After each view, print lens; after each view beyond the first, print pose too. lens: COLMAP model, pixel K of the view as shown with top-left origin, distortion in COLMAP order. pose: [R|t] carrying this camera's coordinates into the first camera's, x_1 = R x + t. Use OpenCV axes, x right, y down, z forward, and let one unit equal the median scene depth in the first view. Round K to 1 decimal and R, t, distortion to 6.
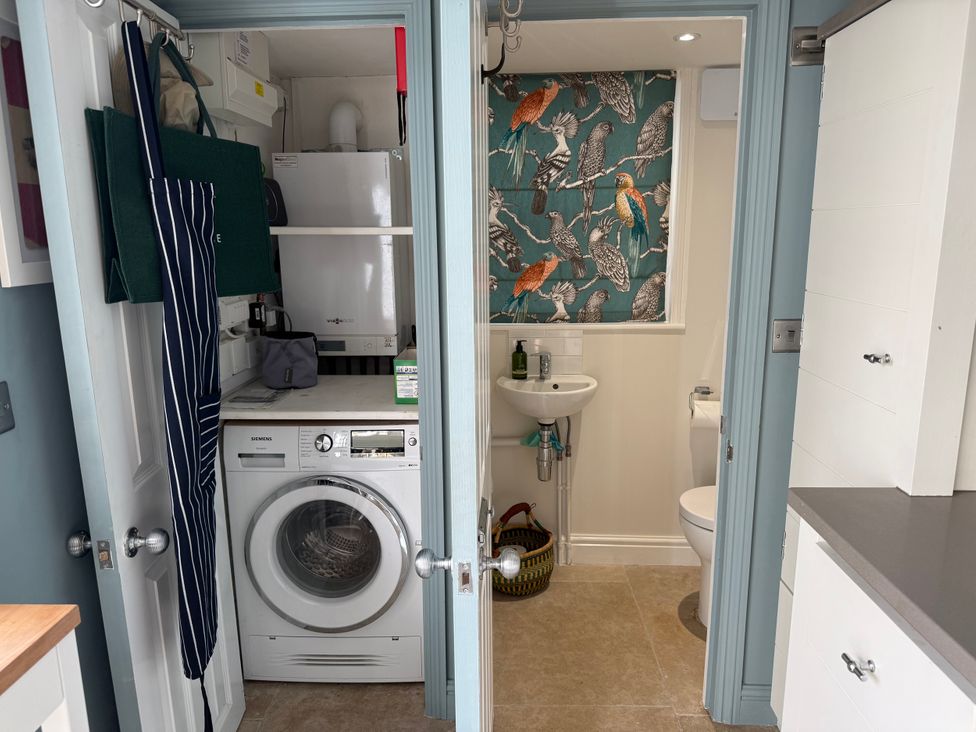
lens RADIAL K [[690.7, 0, 492.4], [0, 690.7, 365.2], [0, 0, 1]] dist [0.044662, -0.048884]
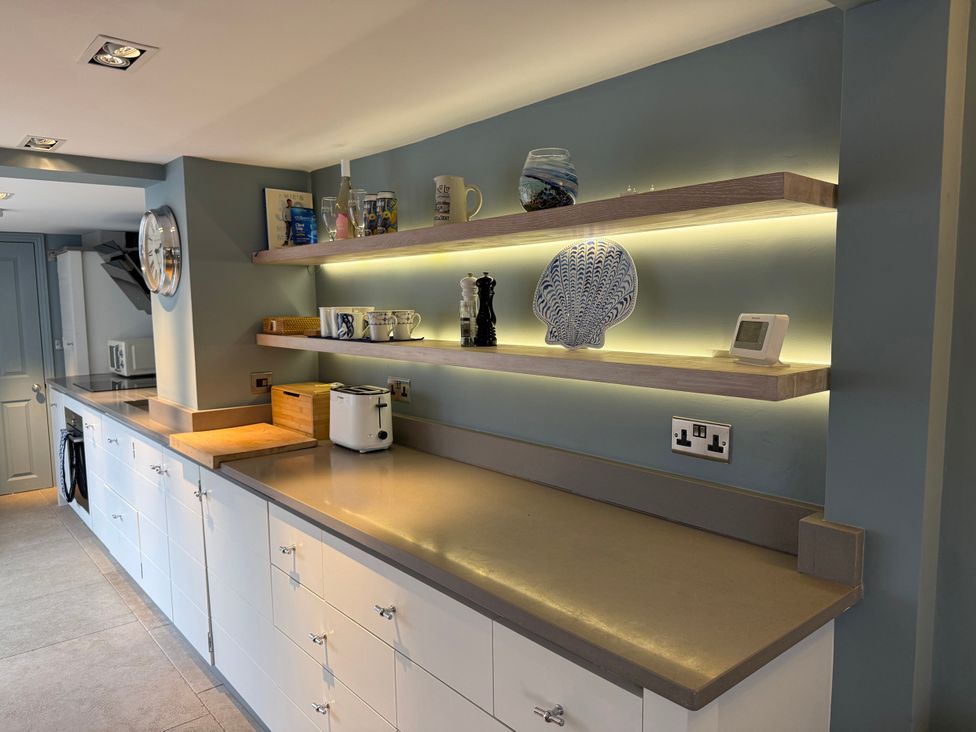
lens RADIAL K [[690.7, 0, 492.4], [0, 690.7, 365.2], [0, 0, 1]] dist [0.044662, -0.048884]
pose [[0.749274, -0.058548, 0.659667, -0.191269], [0.131490, 0.989406, -0.061537, 0.510309], [-0.649076, 0.132847, 0.749034, -2.648525]]
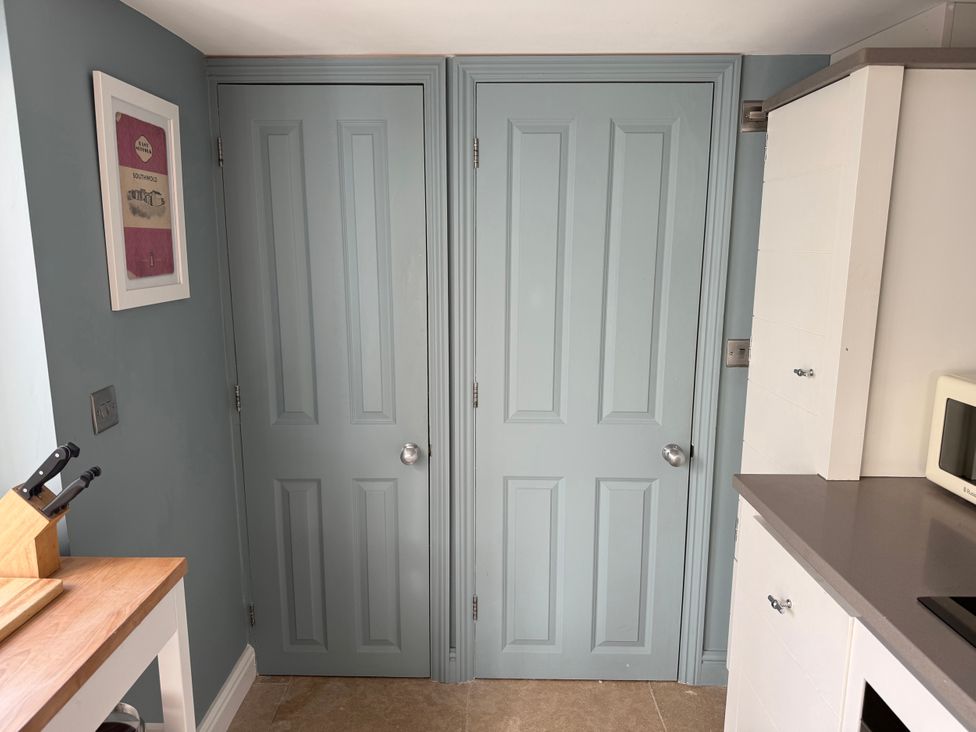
lens RADIAL K [[690.7, 0, 492.4], [0, 690.7, 365.2], [0, 0, 1]] dist [0.044662, -0.048884]
pose [[0.999469, 0.007936, 0.031597, -0.041154], [-0.007424, 0.999840, -0.016275, 0.001326], [-0.031721, 0.016032, 0.999368, -0.192410]]
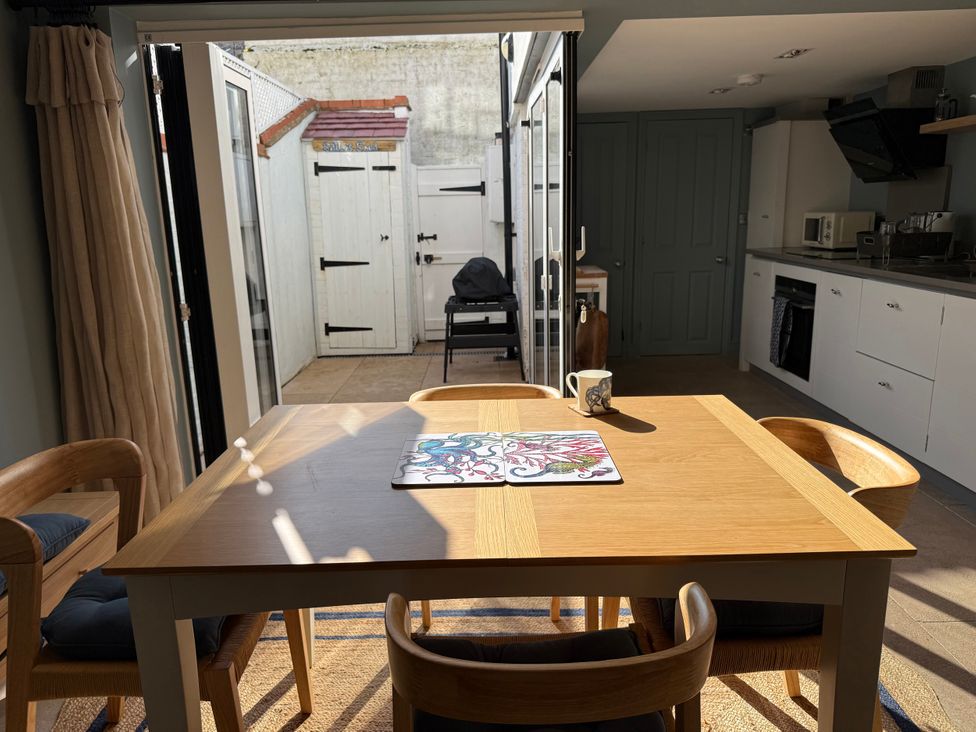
lens RADIAL K [[690.7, 0, 492.4], [0, 690.7, 365.2], [0, 0, 1]] dist [0.044662, -0.048884]
pose [[0.999345, -0.022818, 0.028081, -0.877283], [0.022102, 0.999429, 0.025544, 0.546089], [-0.028648, -0.024906, 0.999279, -2.282245]]
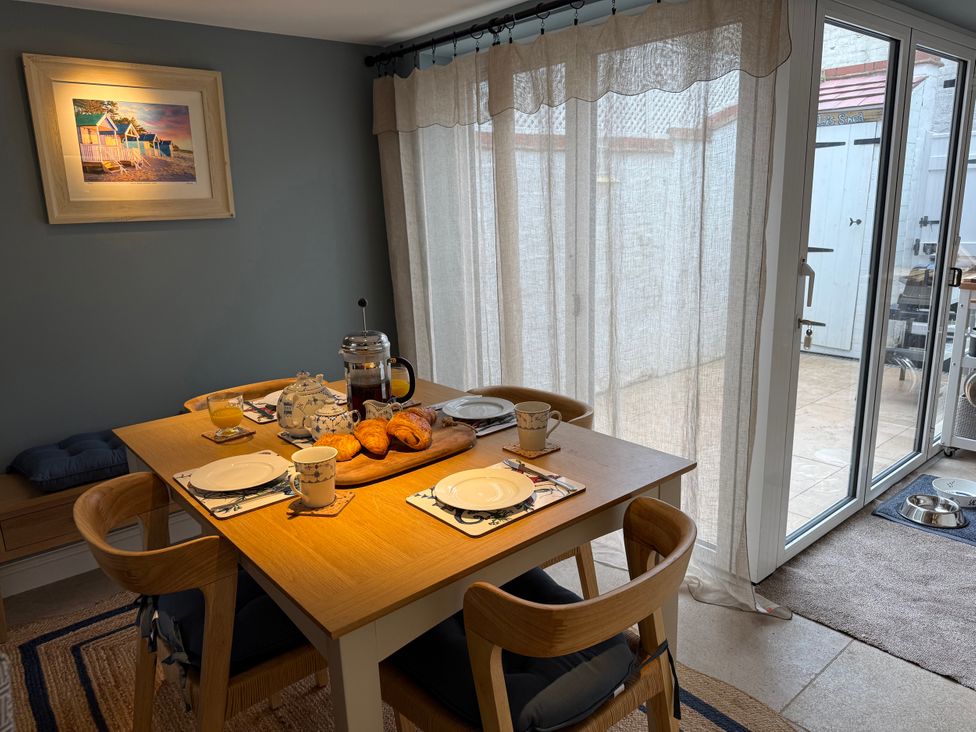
lens RADIAL K [[698.8, 0, 506.8], [0, 698.8, 354.3], [0, 0, 1]] dist [0.032732, 0.000247]
pose [[0.678855, 0.153823, -0.717979, -0.024510], [-0.120812, 0.987884, 0.097420, 0.435073], [0.724265, 0.020607, 0.689214, -1.981902]]
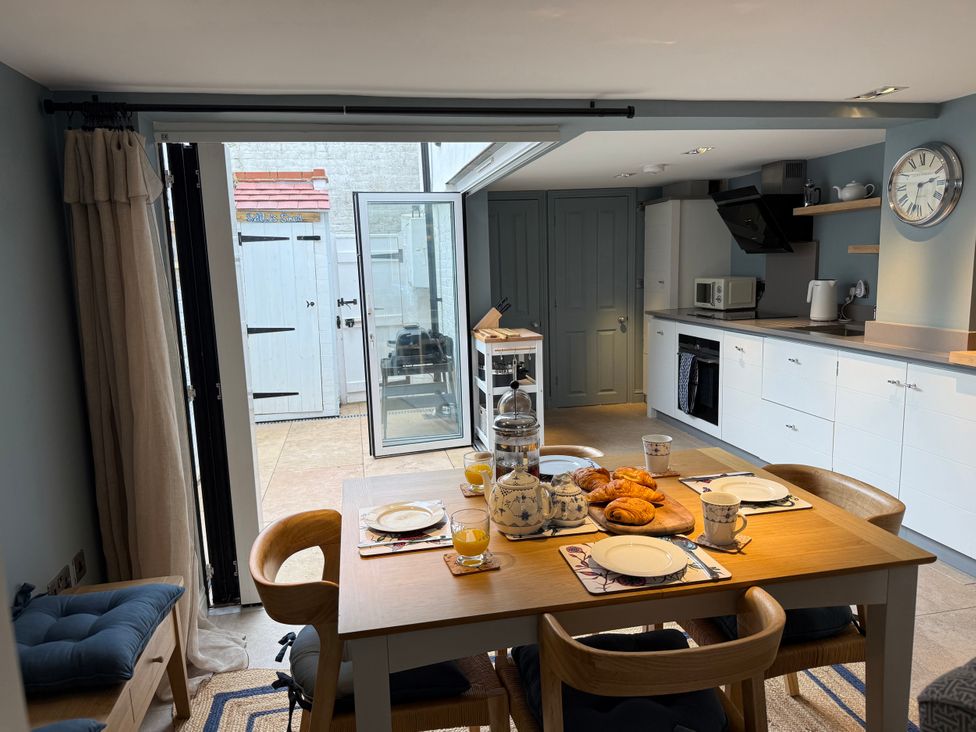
lens RADIAL K [[682.3, 0, 483.0], [0, 682.3, 367.9], [0, 0, 1]] dist [0.095225, -0.160104]
pose [[0.976856, -0.055136, 0.206670, -1.192642], [0.064068, 0.997268, -0.036774, 0.496383], [-0.204078, 0.049164, 0.977719, -2.405551]]
